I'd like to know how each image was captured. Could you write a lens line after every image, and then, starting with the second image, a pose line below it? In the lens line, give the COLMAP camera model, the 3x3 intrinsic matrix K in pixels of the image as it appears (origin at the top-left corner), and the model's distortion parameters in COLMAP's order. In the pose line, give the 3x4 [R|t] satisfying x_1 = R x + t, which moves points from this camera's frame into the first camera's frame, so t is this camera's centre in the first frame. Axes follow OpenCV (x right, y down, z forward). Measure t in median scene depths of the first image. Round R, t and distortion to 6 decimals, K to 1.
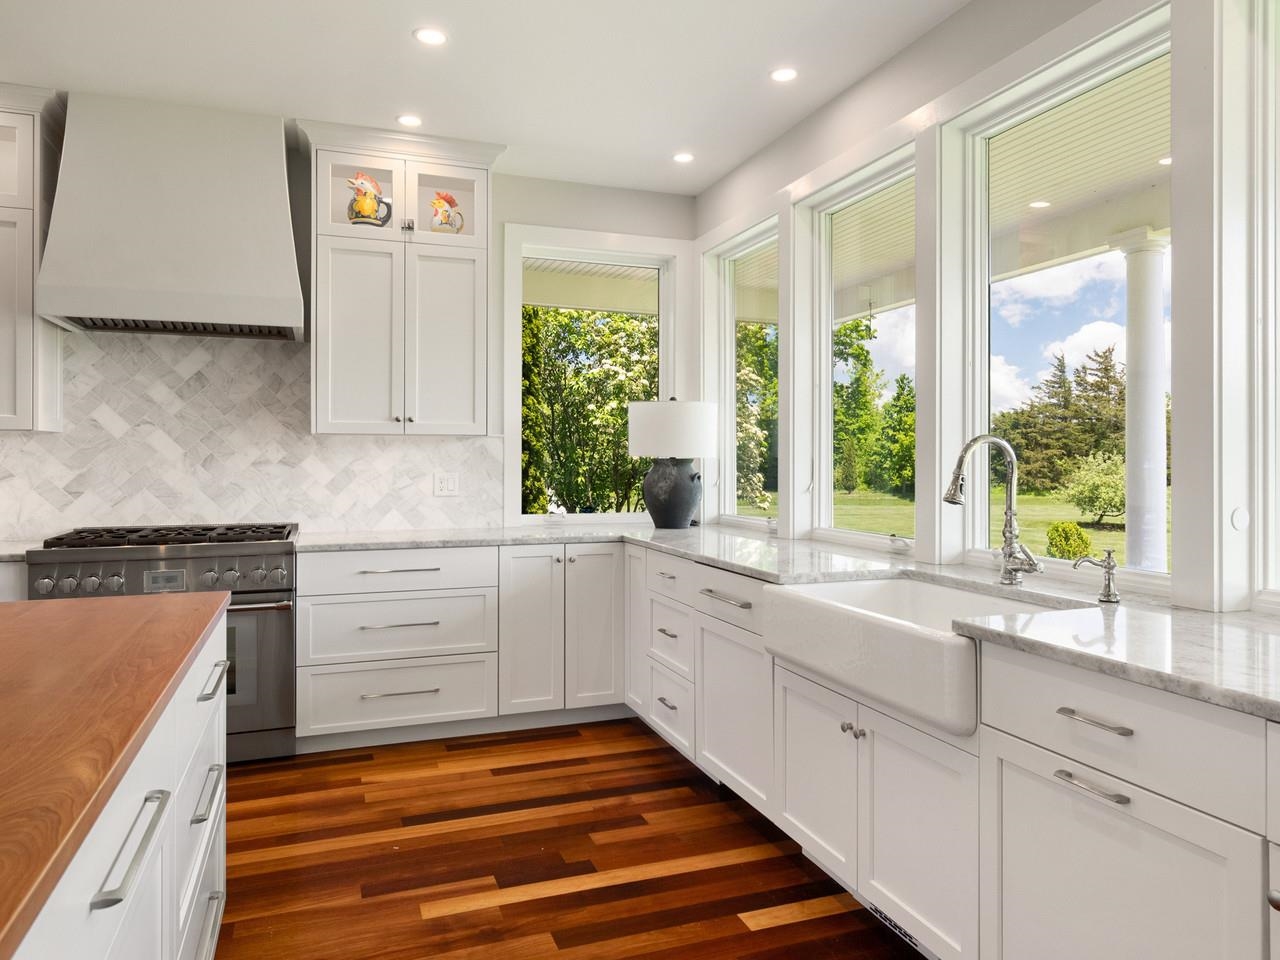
lens RADIAL K [[858.6, 0, 640.8], [0, 858.6, 459.7], [0, 0, 1]] dist [-0.001732, -0.001025]
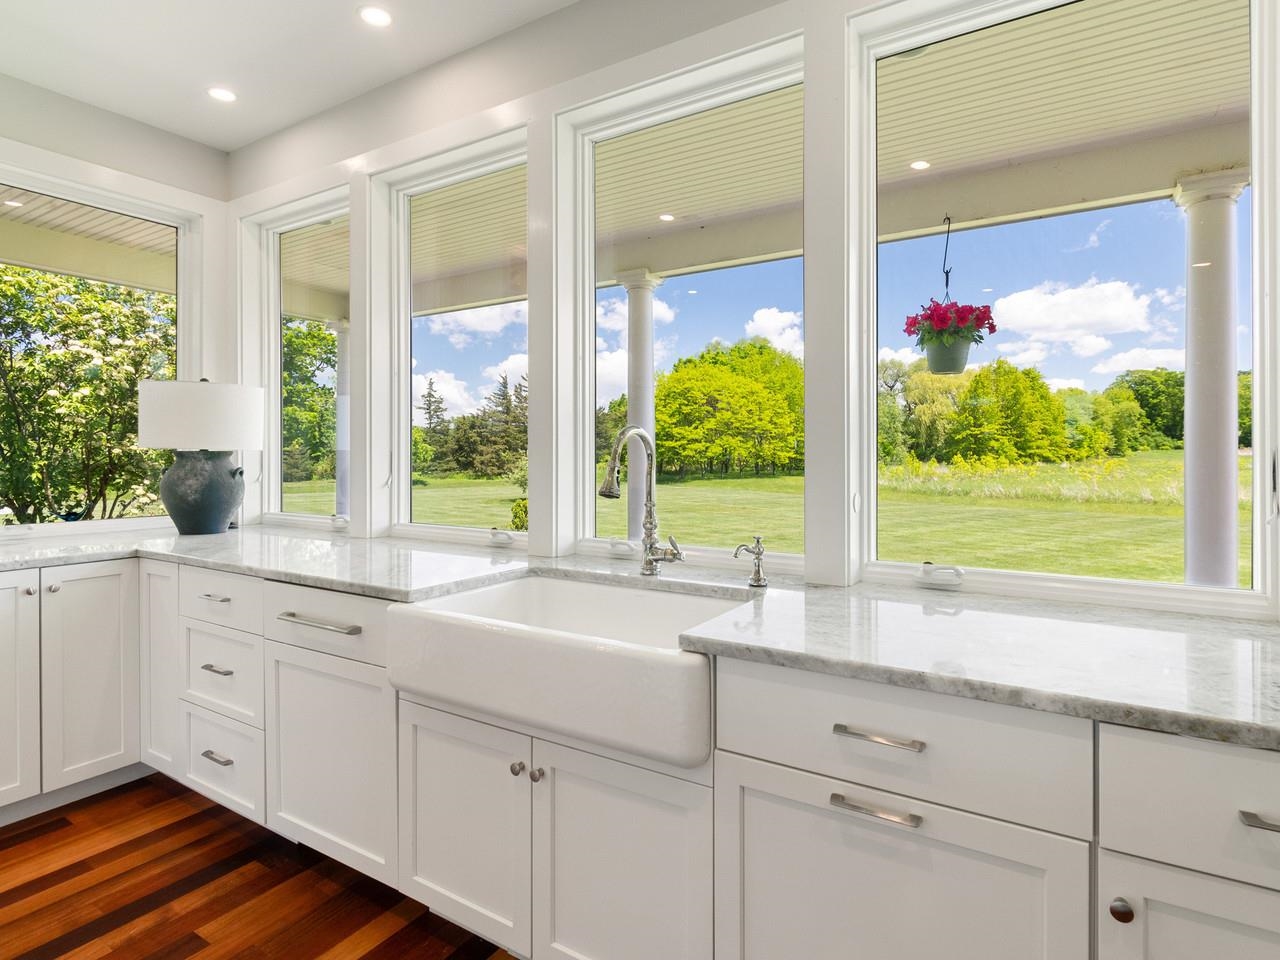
lens RADIAL K [[680.8, 0, 643.8], [0, 680.8, 455.0], [0, 0, 1]] dist [0.001826, -0.004143]
pose [[0.784142, -0.003685, 0.620570, -0.043990], [0.001690, 0.999991, 0.003803, 0.000746], [-0.620579, -0.001933, 0.784142, 0.229029]]
